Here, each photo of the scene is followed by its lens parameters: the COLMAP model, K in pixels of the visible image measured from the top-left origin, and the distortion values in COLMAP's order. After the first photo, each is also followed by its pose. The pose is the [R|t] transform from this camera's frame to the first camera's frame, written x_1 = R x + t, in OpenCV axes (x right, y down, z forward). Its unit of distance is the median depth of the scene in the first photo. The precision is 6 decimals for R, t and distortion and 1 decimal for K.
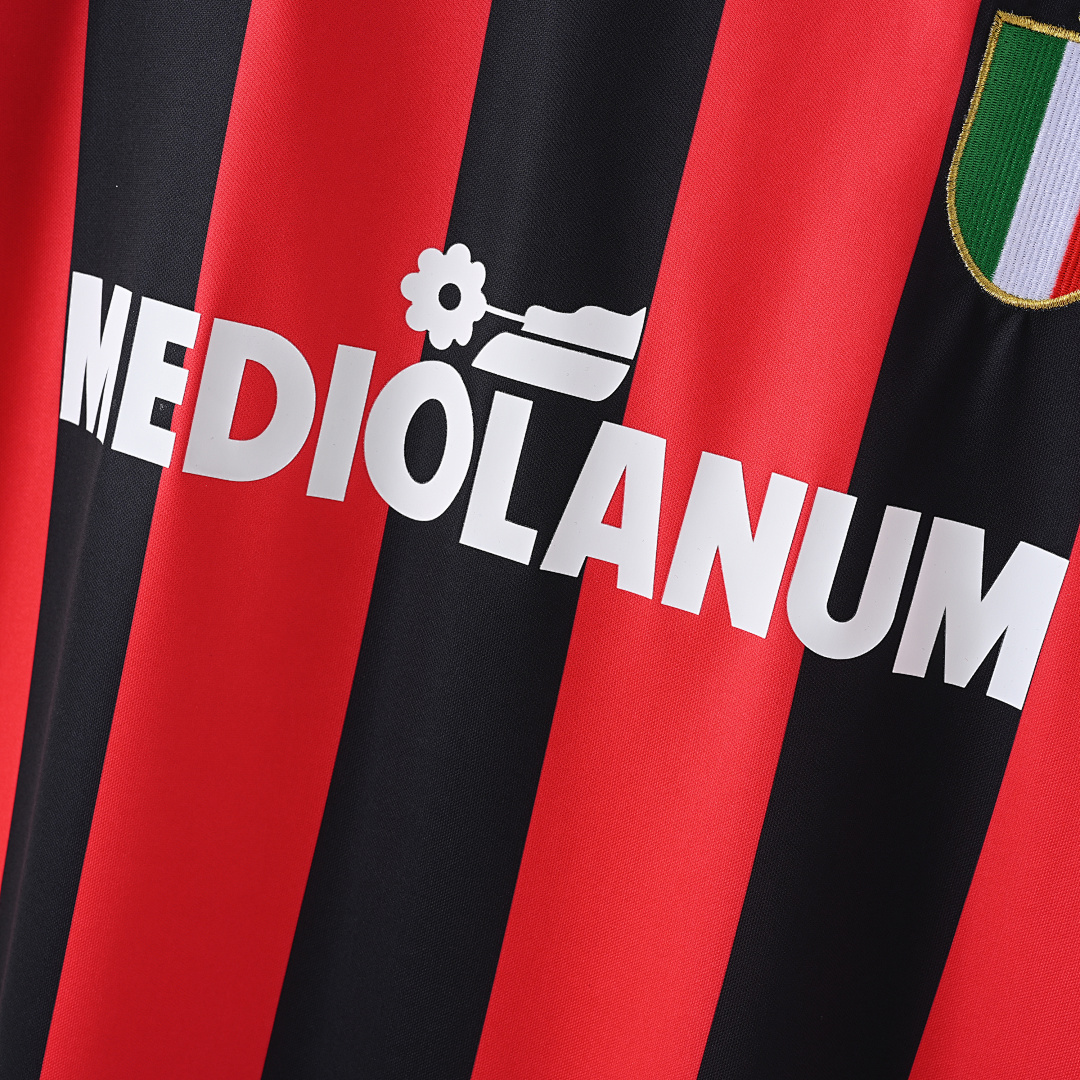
lens RADIAL K [[2343.8, 0, 540.0], [0, 2343.8, 540.0], [0, 0, 1]] dist [0.010361, 0.106043]
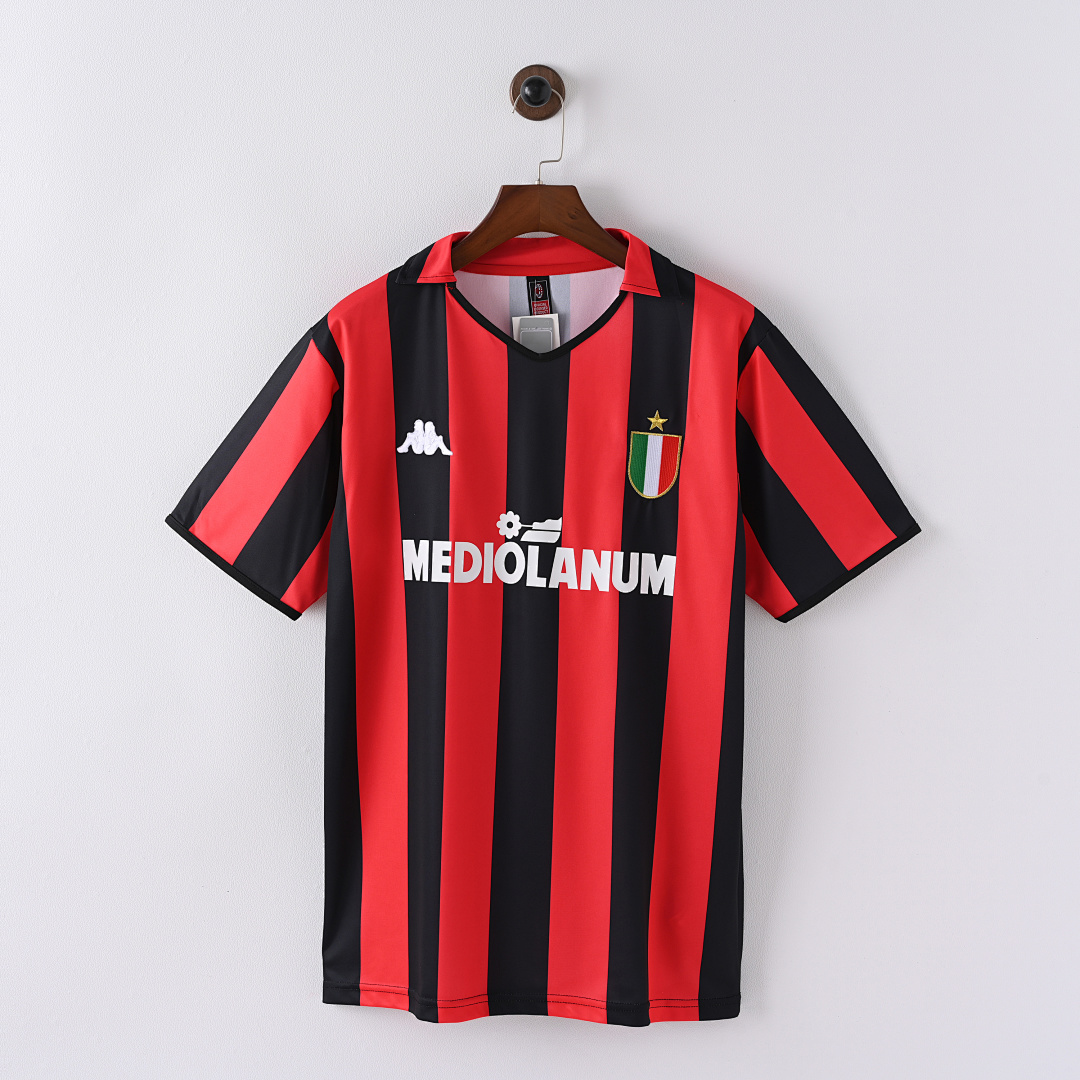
lens RADIAL K [[2343.8, 0, 540.0], [0, 2343.8, 540.0], [0, 0, 1]] dist [0.010361, 0.106043]
pose [[0.953010, -0.199072, 0.228347, -0.940065], [0.222845, 0.971290, -0.083282, 0.271791], [-0.205212, 0.130255, 0.970011, -2.956360]]
